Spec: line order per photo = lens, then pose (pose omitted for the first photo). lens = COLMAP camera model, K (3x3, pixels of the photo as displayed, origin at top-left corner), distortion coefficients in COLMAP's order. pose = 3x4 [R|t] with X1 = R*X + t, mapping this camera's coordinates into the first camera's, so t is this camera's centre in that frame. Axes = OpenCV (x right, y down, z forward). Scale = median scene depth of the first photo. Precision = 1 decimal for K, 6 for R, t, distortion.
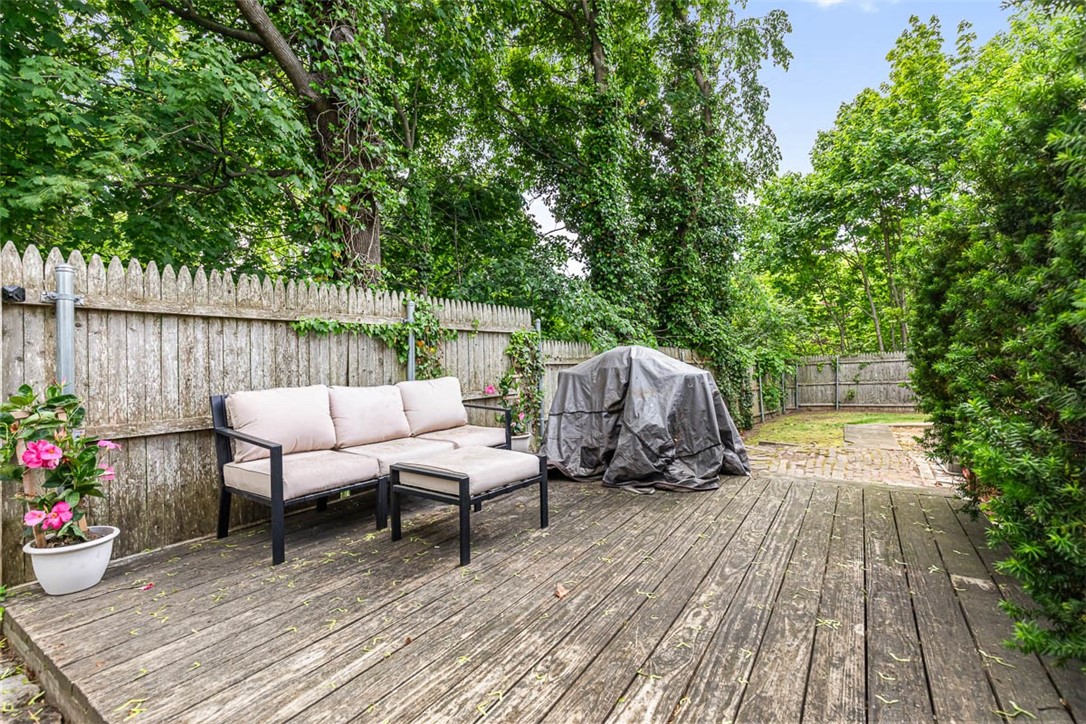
lens RADIAL K [[491.6, 0, 542.9], [0, 491.6, 369.1], [0, 0, 1]] dist [0.007513, -0.000034]
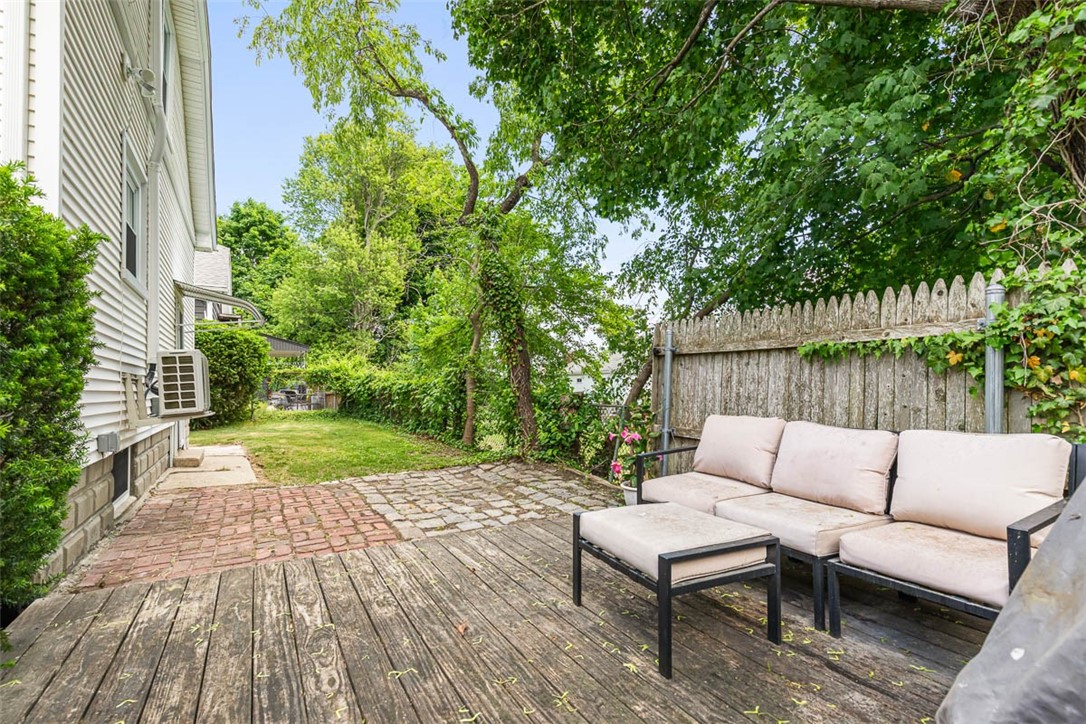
lens RADIAL K [[491.6, 0, 542.9], [0, 491.6, 369.1], [0, 0, 1]] dist [0.007513, -0.000034]
pose [[-0.449307, -0.006673, -0.893353, 0.516668], [-0.011572, 0.999932, -0.001649, -0.046928], [0.893303, 0.009597, -0.449353, 0.946119]]
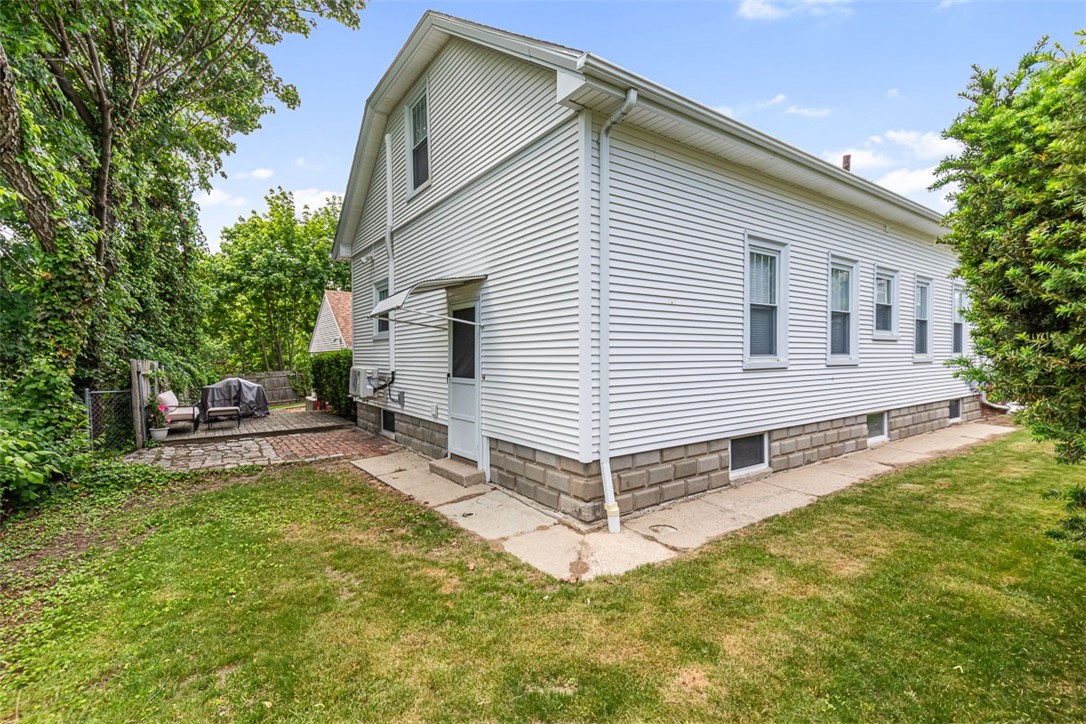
lens RADIAL K [[491.6, 0, 542.9], [0, 491.6, 369.1], [0, 0, 1]] dist [0.007513, -0.000034]
pose [[0.390844, -0.011123, 0.920390, -2.260798], [0.031321, 0.999509, -0.001222, -0.044697], [-0.919924, 0.029305, 0.391001, -2.387613]]
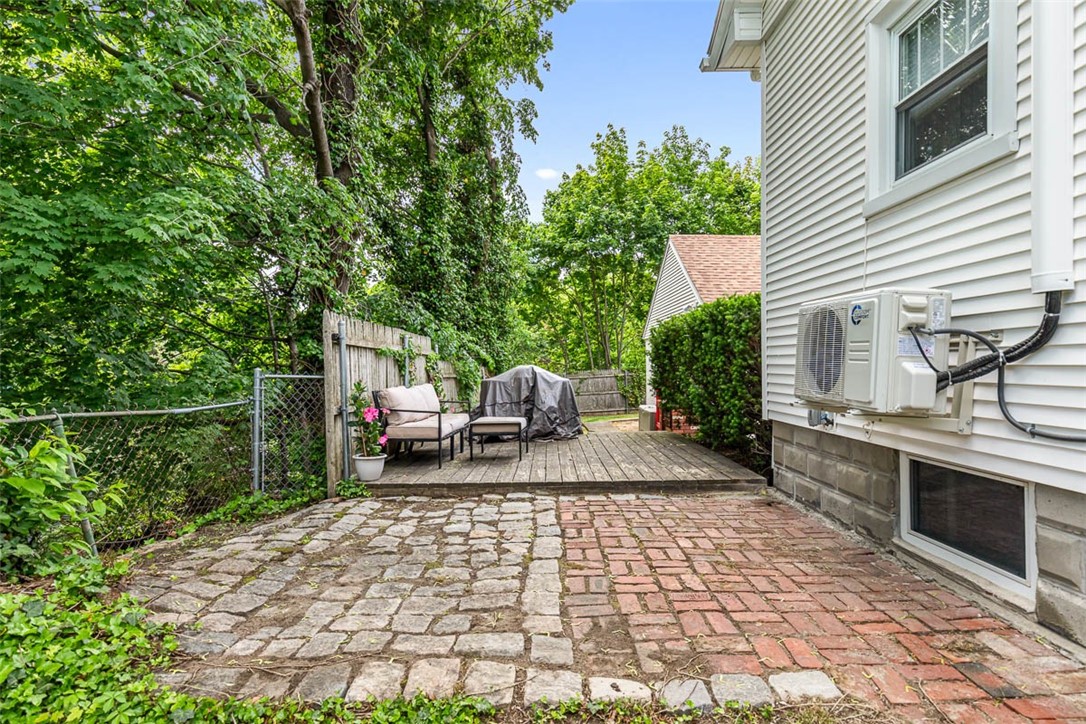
lens RADIAL K [[571.4, 0, 543.8], [0, 571.4, 376.0], [0, 0, 1]] dist [0.001209, -0.000060]
pose [[0.845111, 0.000838, 0.534591, -1.009662], [0.010710, 0.999772, -0.018498, 0.034082], [-0.534484, 0.021359, 0.844908, -0.900247]]
